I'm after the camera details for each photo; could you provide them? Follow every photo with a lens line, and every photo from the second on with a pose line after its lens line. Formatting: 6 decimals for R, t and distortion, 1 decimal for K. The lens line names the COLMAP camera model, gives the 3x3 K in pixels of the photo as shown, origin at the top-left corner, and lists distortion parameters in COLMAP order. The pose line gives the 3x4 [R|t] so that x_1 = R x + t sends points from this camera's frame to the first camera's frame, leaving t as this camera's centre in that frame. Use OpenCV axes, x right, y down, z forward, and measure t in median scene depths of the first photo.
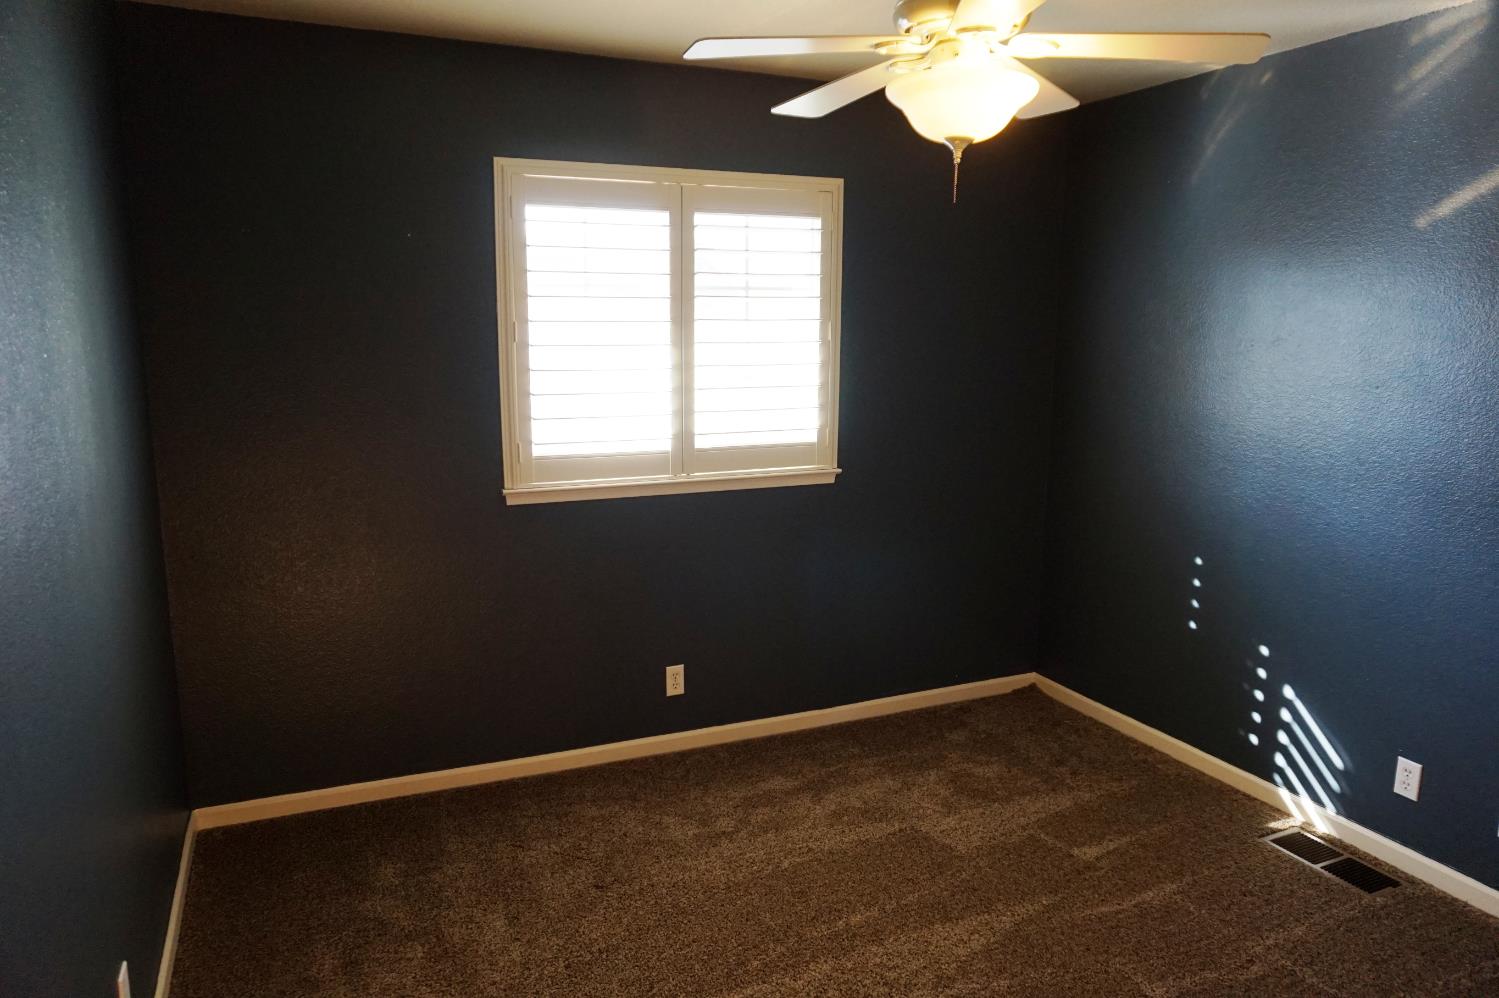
lens RADIAL K [[1010.1, 0, 749.5], [0, 1010.1, 499.0], [0, 0, 1]] dist [-0.058266, 0.052485]
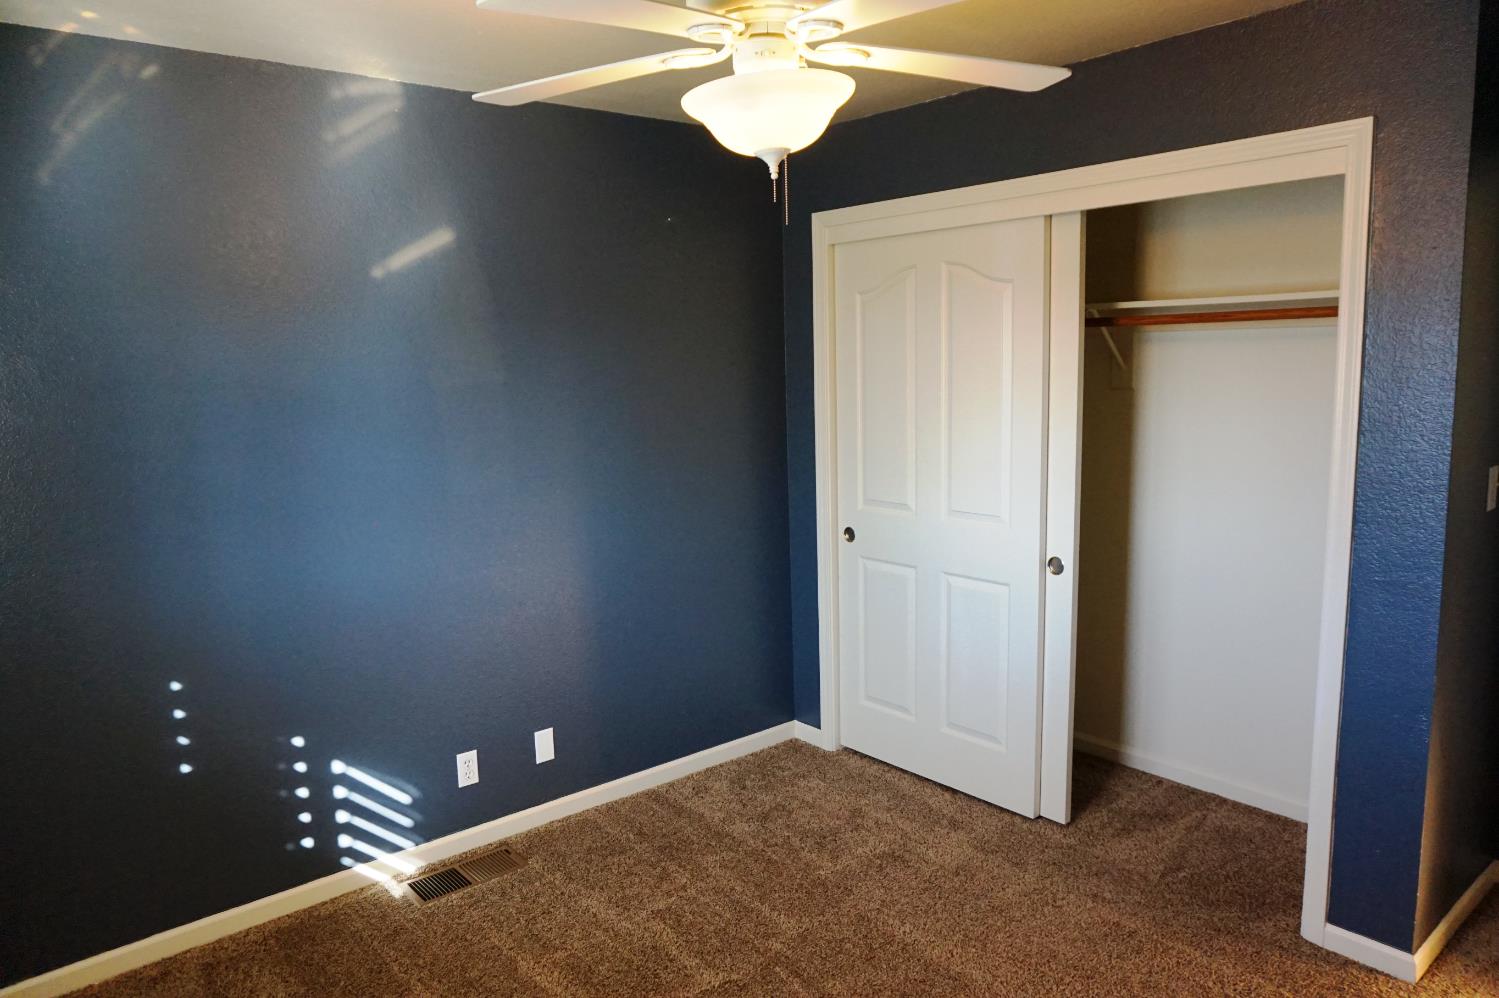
lens RADIAL K [[1010.1, 0, 749.5], [0, 1010.1, 499.0], [0, 0, 1]] dist [-0.058266, 0.052485]
pose [[-0.264754, -0.135985, 0.954680, -0.413714], [0.199651, 0.960827, 0.192228, -0.147912], [-0.943422, 0.241496, -0.227234, 0.797734]]
